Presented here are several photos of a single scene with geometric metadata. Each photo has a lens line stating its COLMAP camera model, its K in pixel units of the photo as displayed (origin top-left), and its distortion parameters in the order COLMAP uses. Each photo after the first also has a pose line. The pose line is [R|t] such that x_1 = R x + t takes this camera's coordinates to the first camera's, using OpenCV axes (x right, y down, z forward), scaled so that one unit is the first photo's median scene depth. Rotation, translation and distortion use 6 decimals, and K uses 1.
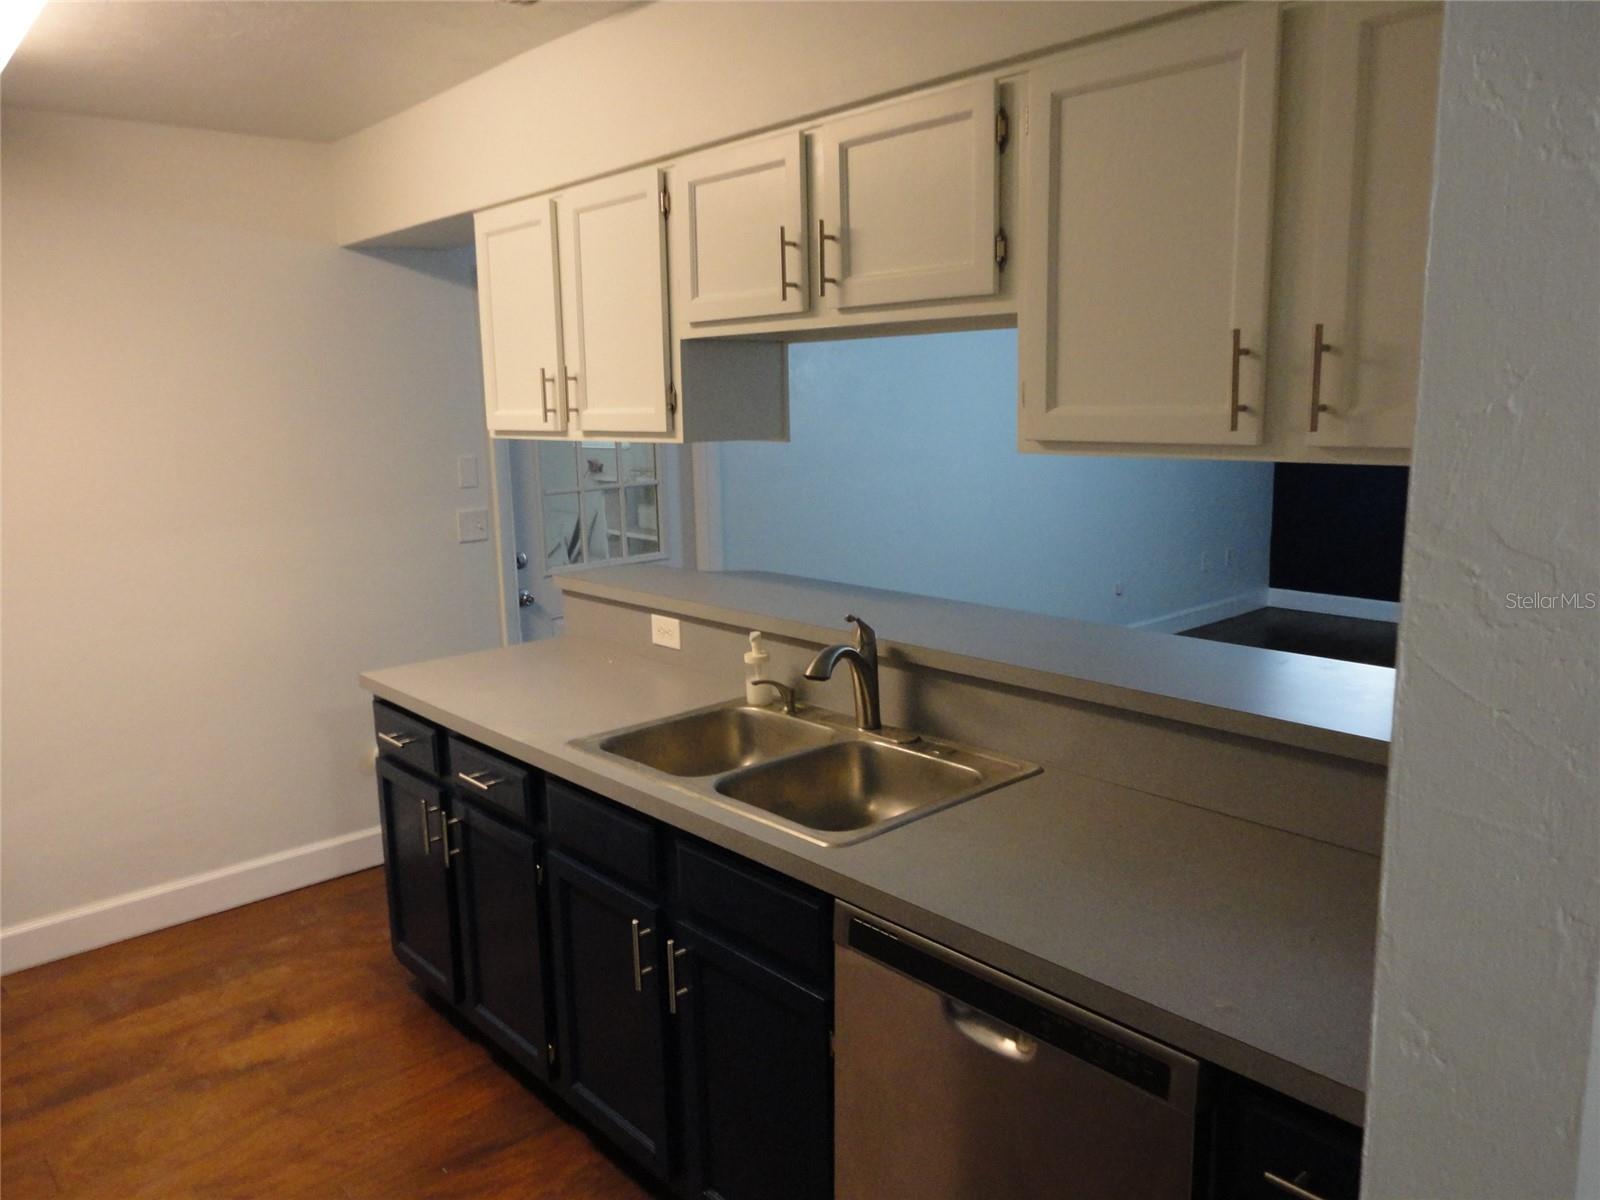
lens RADIAL K [[1171.9, 0, 794.2], [0, 1171.9, 593.1], [0, 0, 1]] dist [-0.003650, 0.008917]
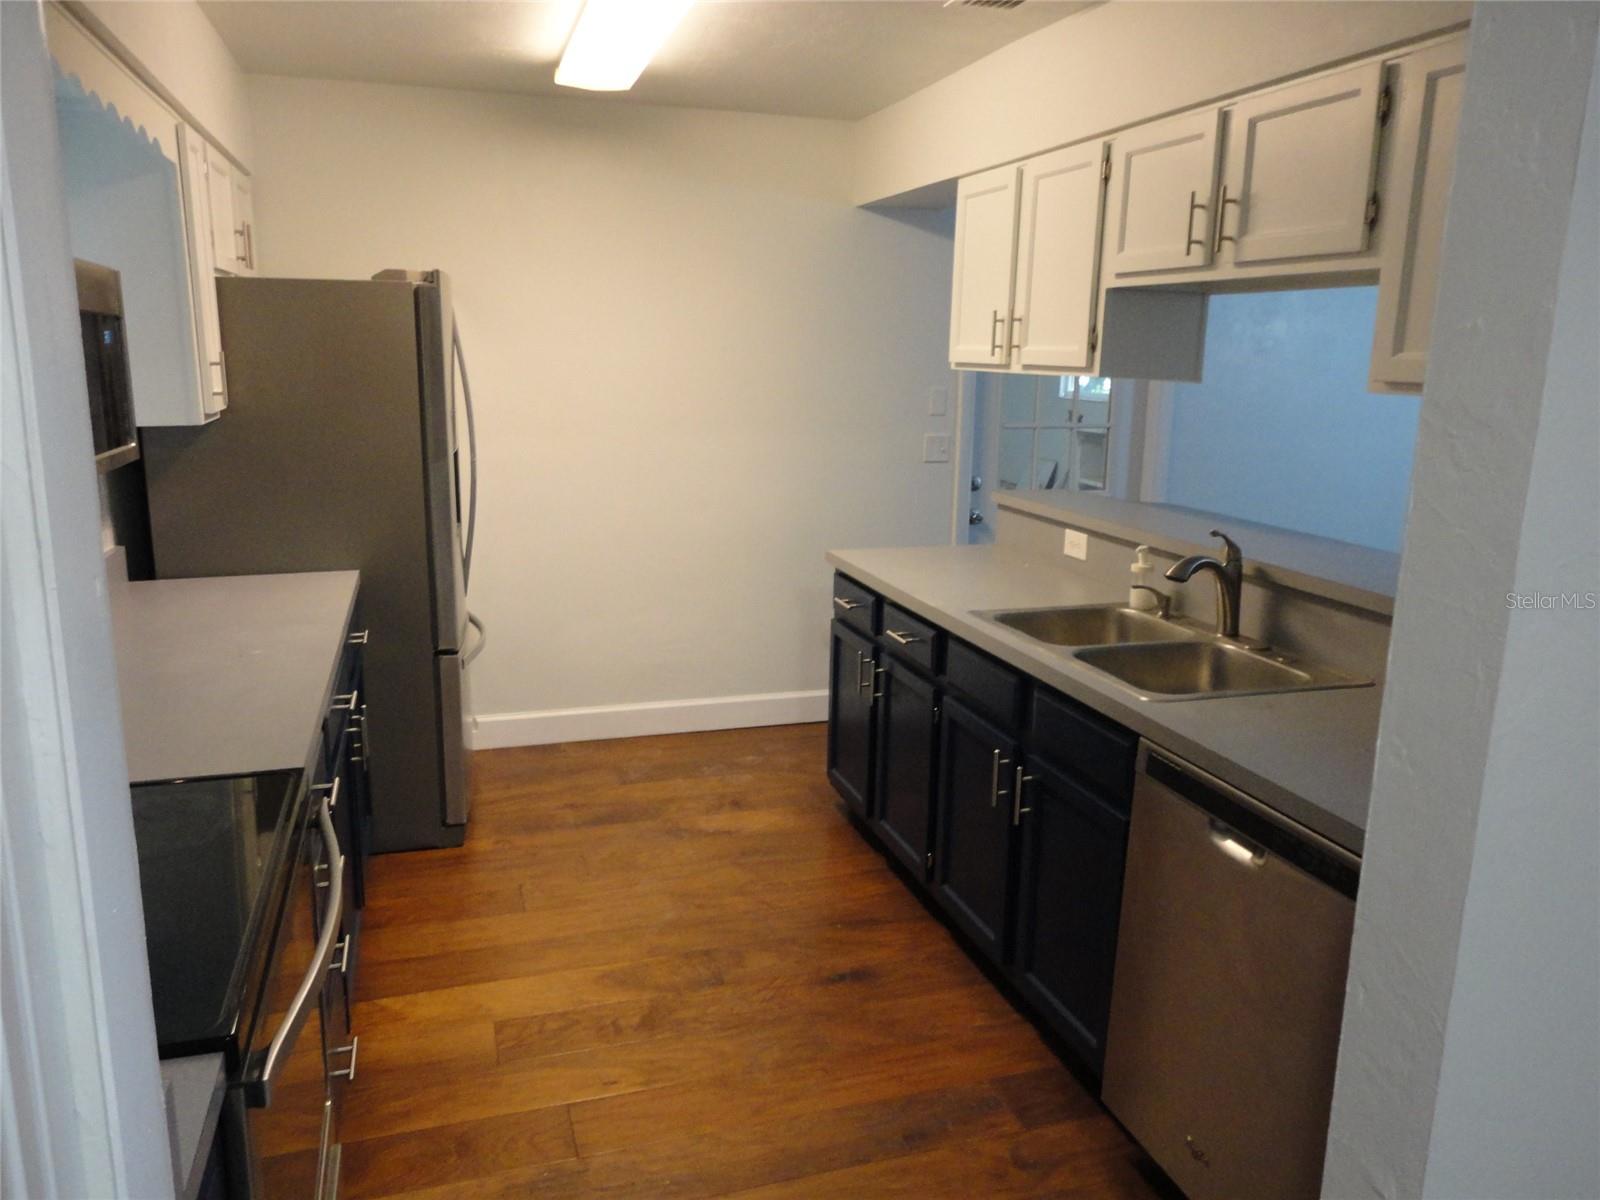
lens RADIAL K [[1171.9, 0, 803.7], [0, 1171.9, 602.0], [0, 0, 1]] dist [-0.003650, 0.008917]
pose [[0.913474, 0.128960, -0.385920, 0.120527], [-0.112743, 0.991531, 0.064467, 0.054767], [0.390965, -0.015379, 0.920277, -0.206228]]
